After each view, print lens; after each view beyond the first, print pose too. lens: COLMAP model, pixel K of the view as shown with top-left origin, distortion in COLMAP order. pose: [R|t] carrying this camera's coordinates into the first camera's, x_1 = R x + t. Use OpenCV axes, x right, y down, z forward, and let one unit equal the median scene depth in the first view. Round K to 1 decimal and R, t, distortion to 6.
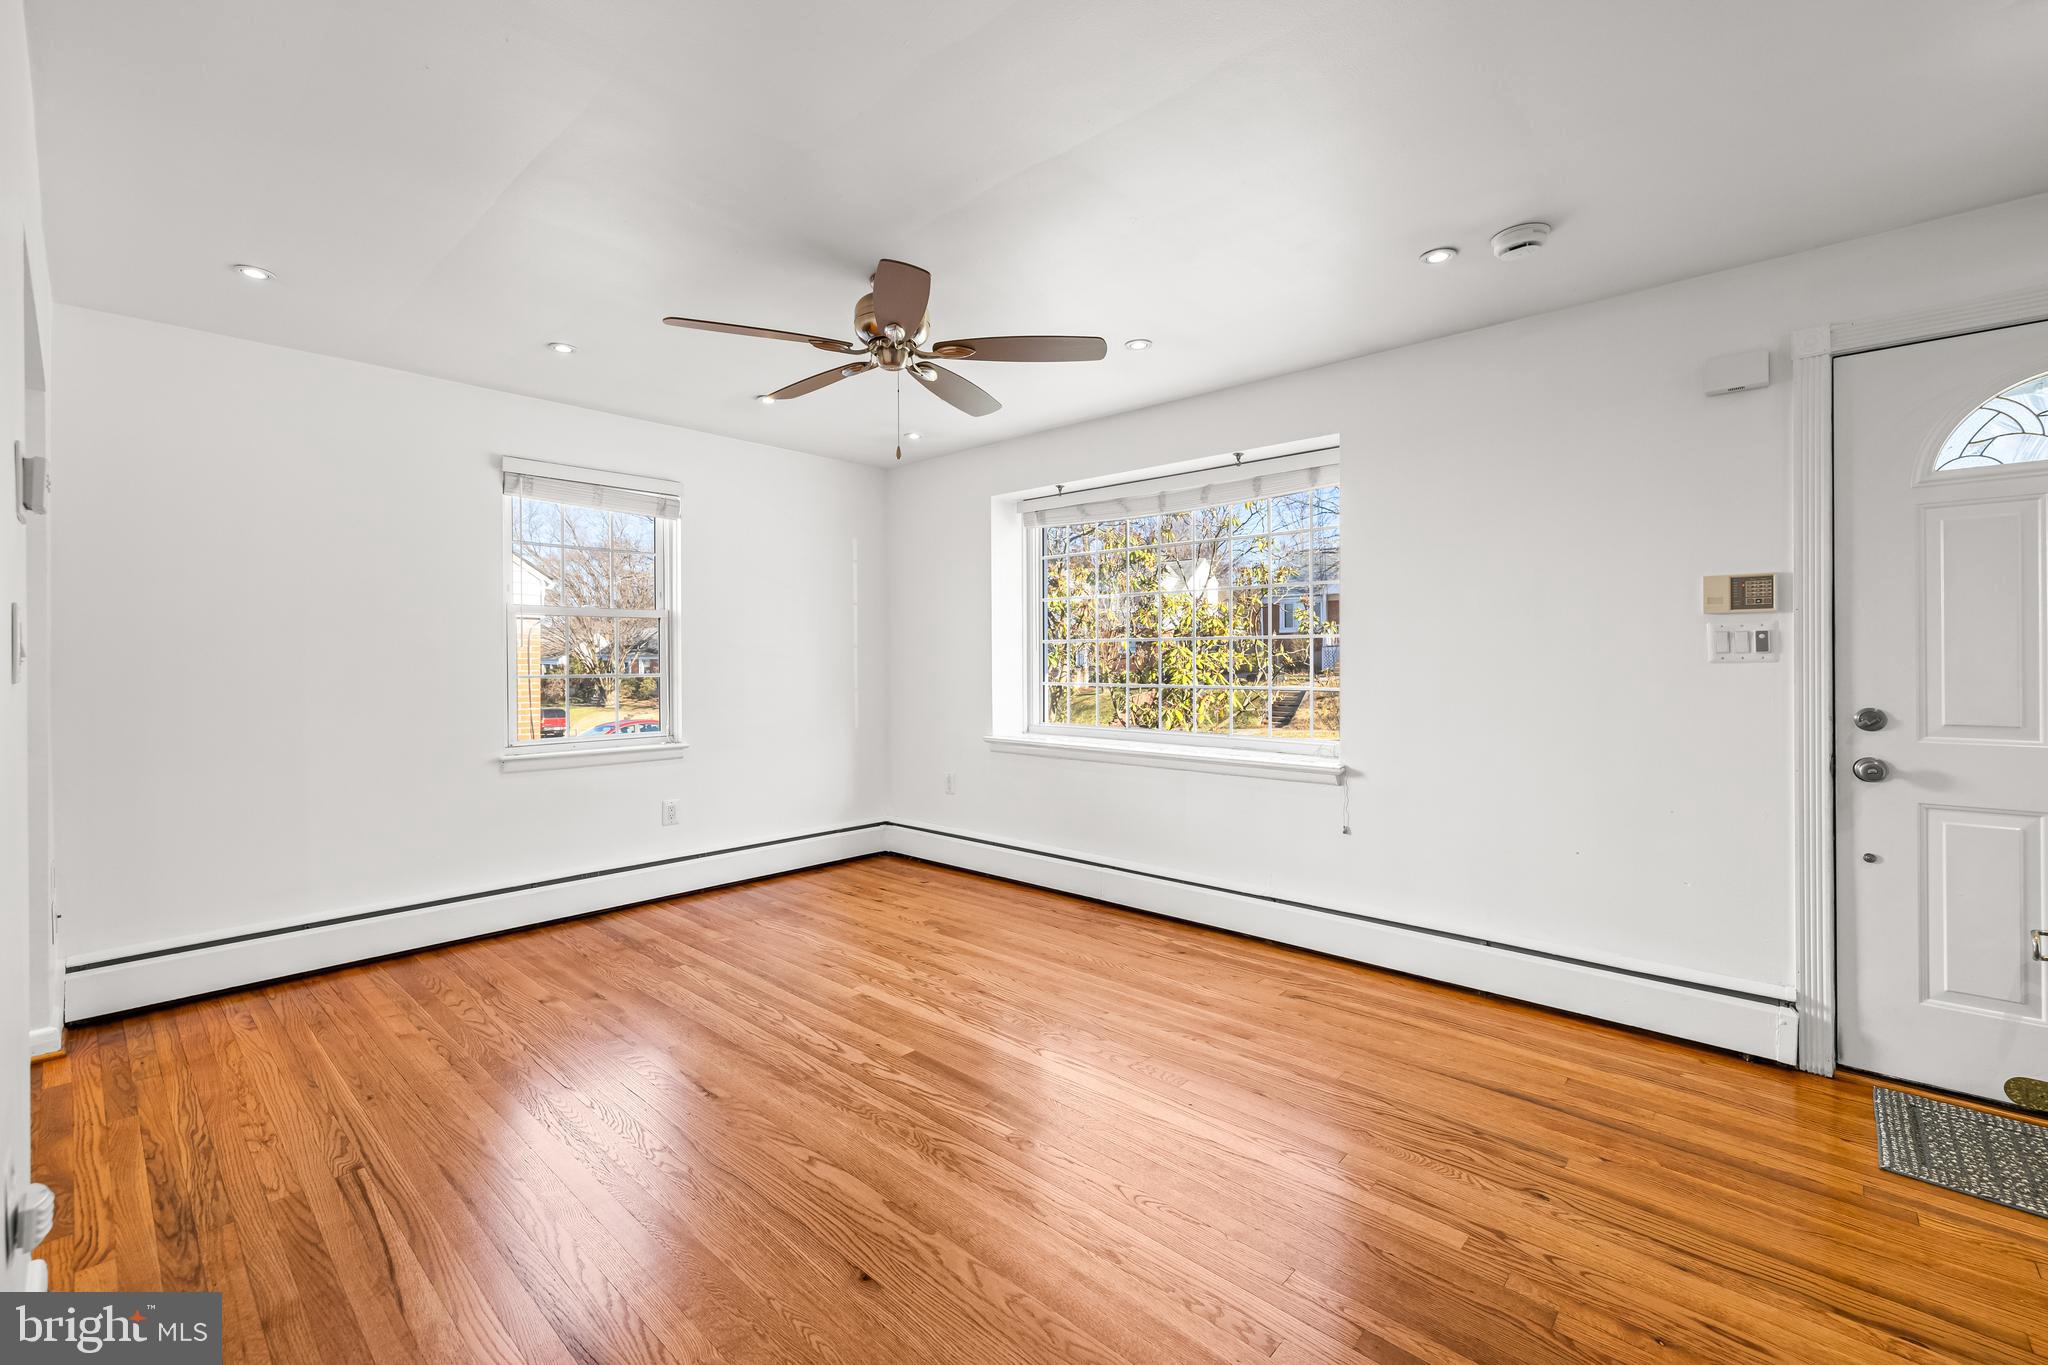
lens RADIAL K [[872.9, 0, 1000.2], [0, 872.9, 658.5], [0, 0, 1]] dist [-0.001706, 0.000023]
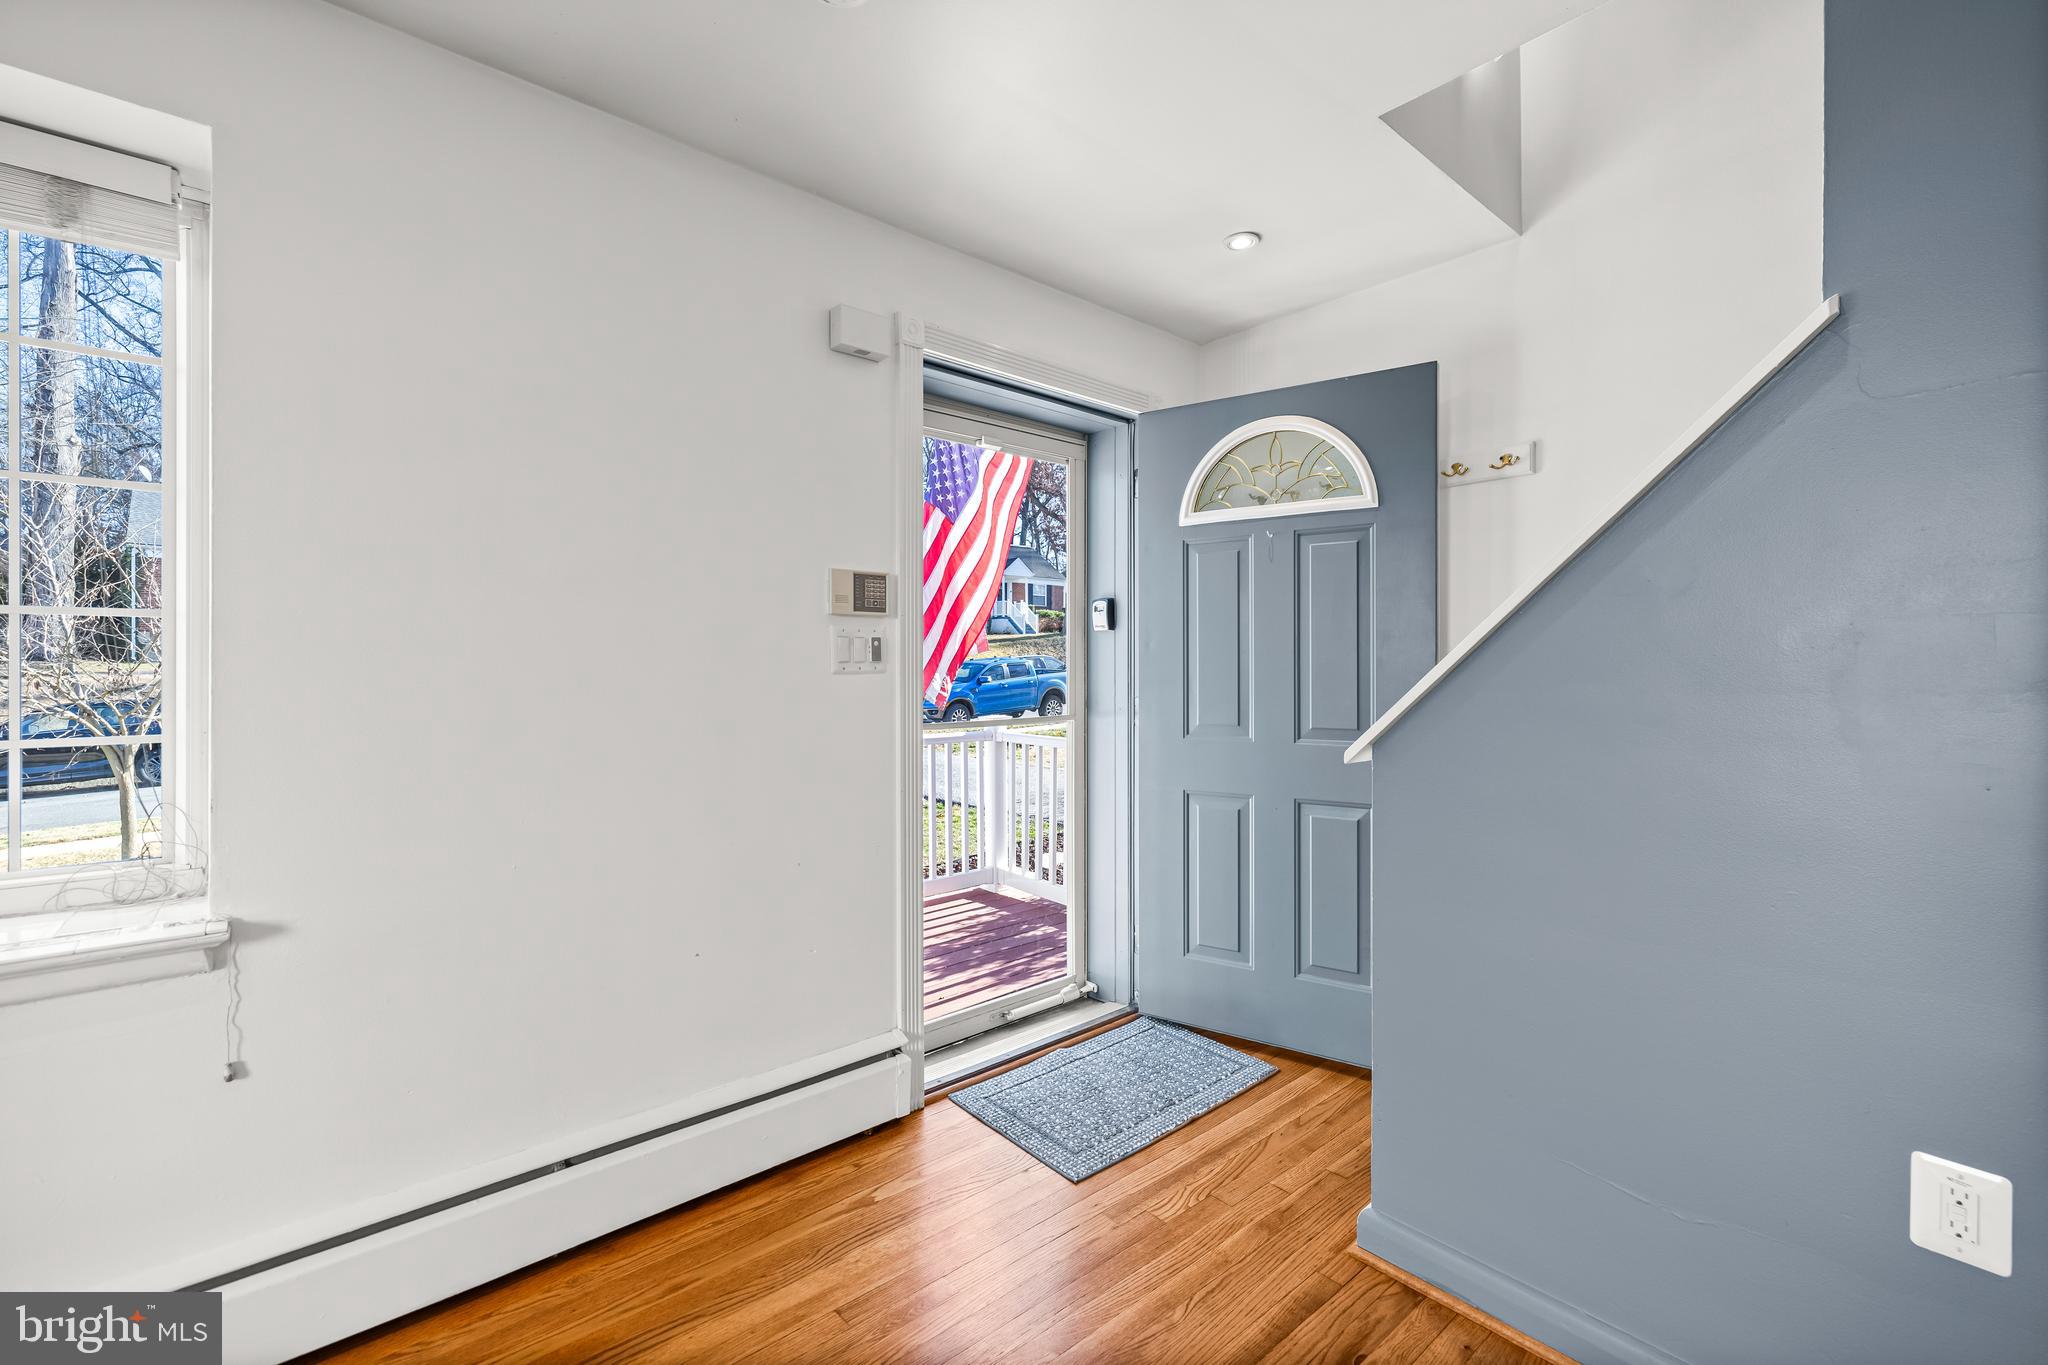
lens RADIAL K [[854.8, 0, 1016.3], [0, 854.8, 668.5], [0, 0, 1]] dist [0.000330, 0.000009]
pose [[0.096231, 0.001990, 0.995357, 0.023093], [-0.003631, 0.999992, -0.001648, 0.000456], [-0.995352, -0.003455, 0.096238, 0.715344]]
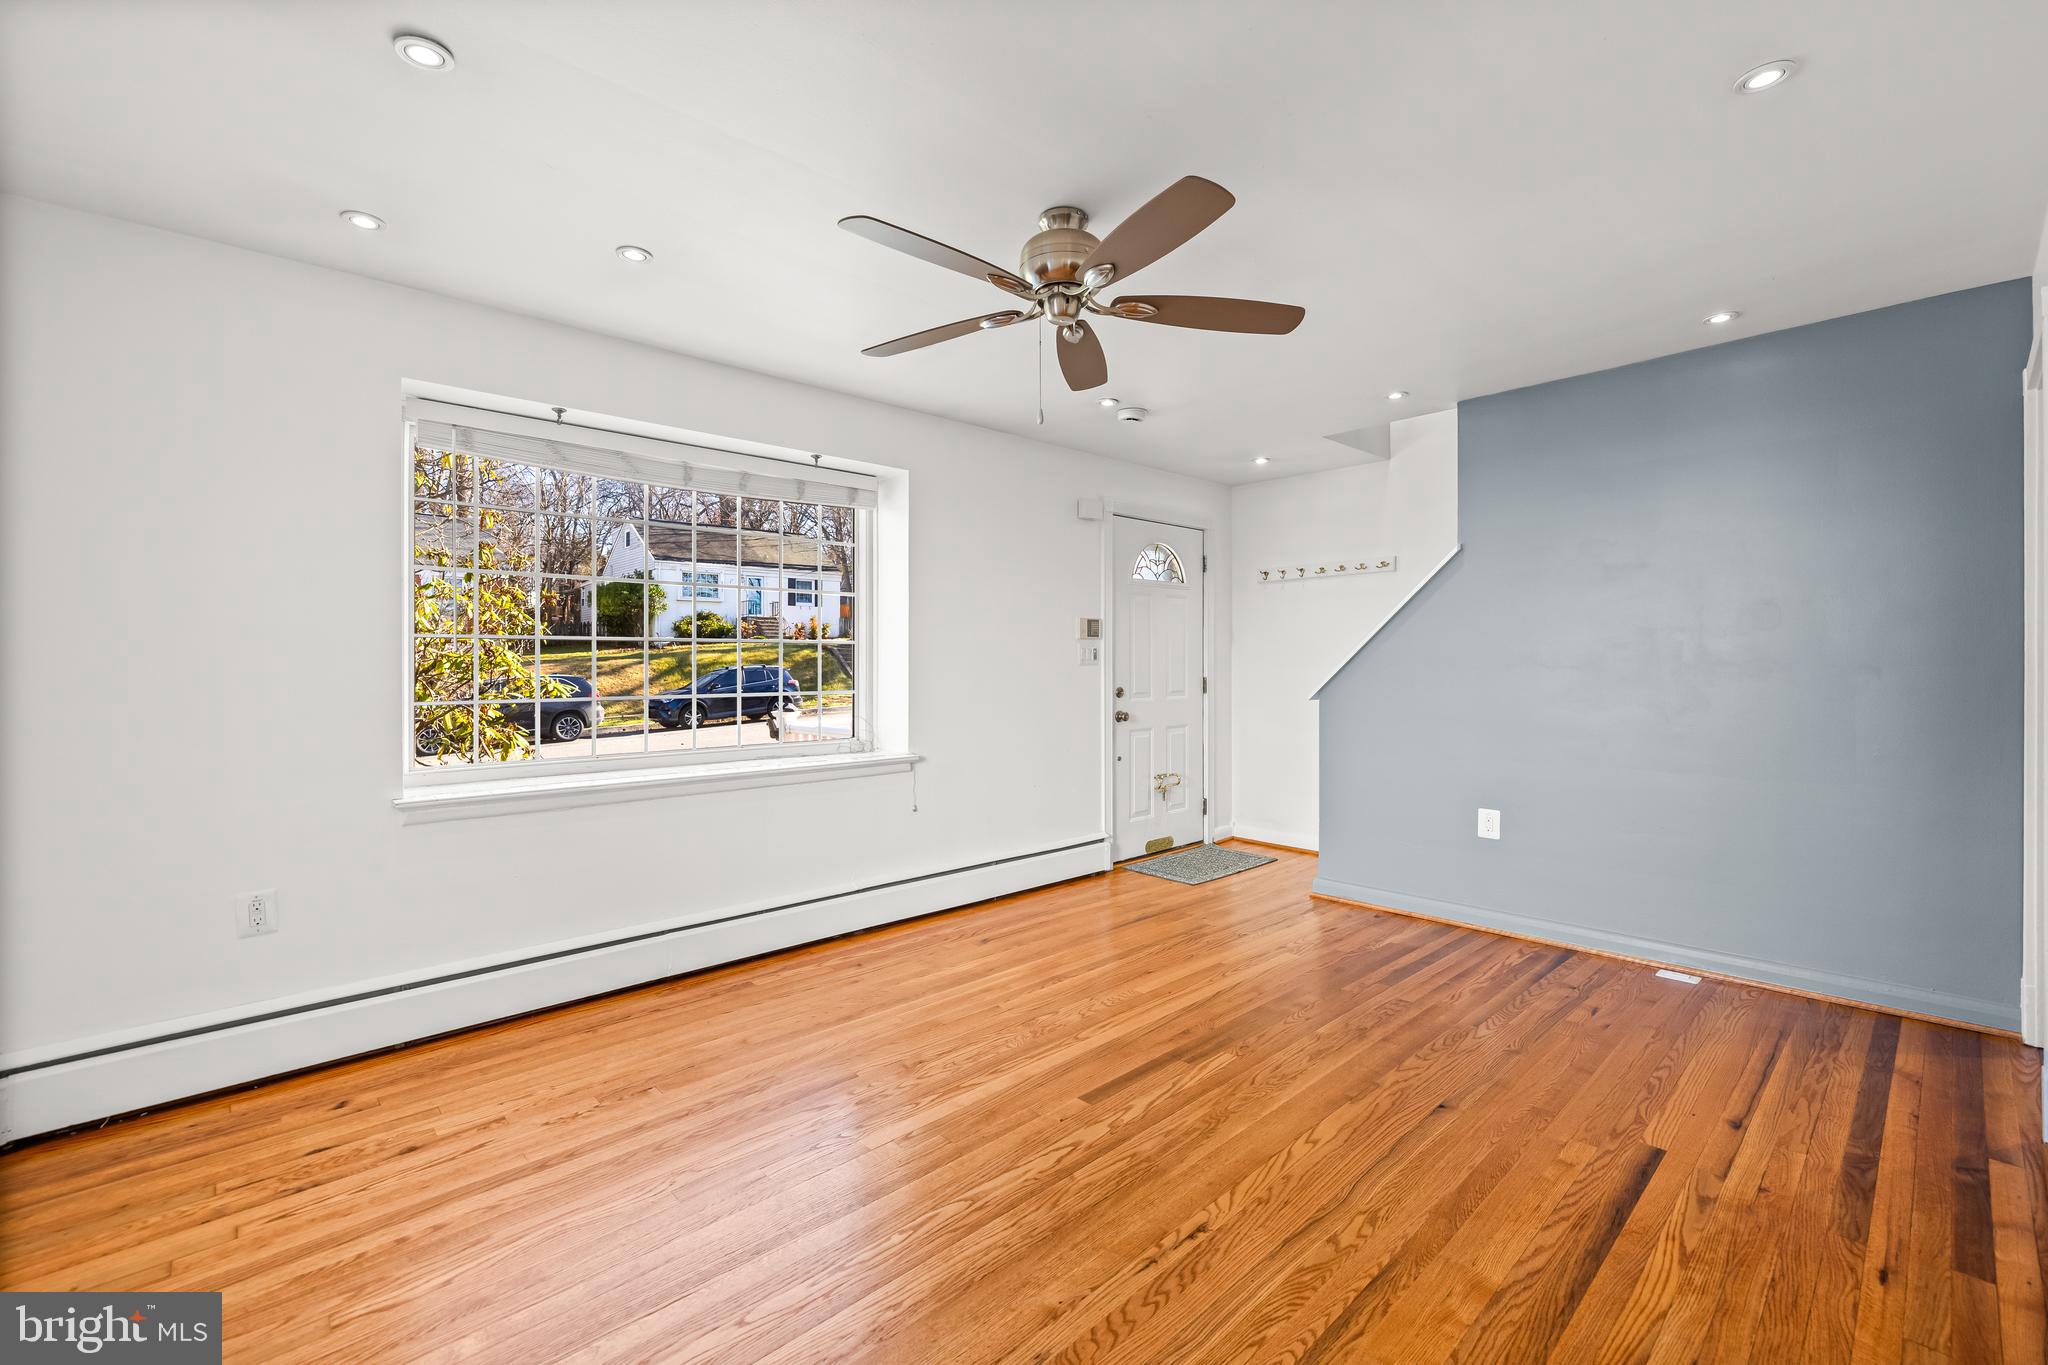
lens RADIAL K [[872.7, 0, 1031.0], [0, 872.7, 674.9], [0, 0, 1]] dist [0.001511, 0.000303]
pose [[0.049376, -0.009944, 0.998731, -0.955928], [0.002815, 0.999948, 0.009817, 0.005409], [-0.998776, 0.002326, 0.049401, 0.965537]]
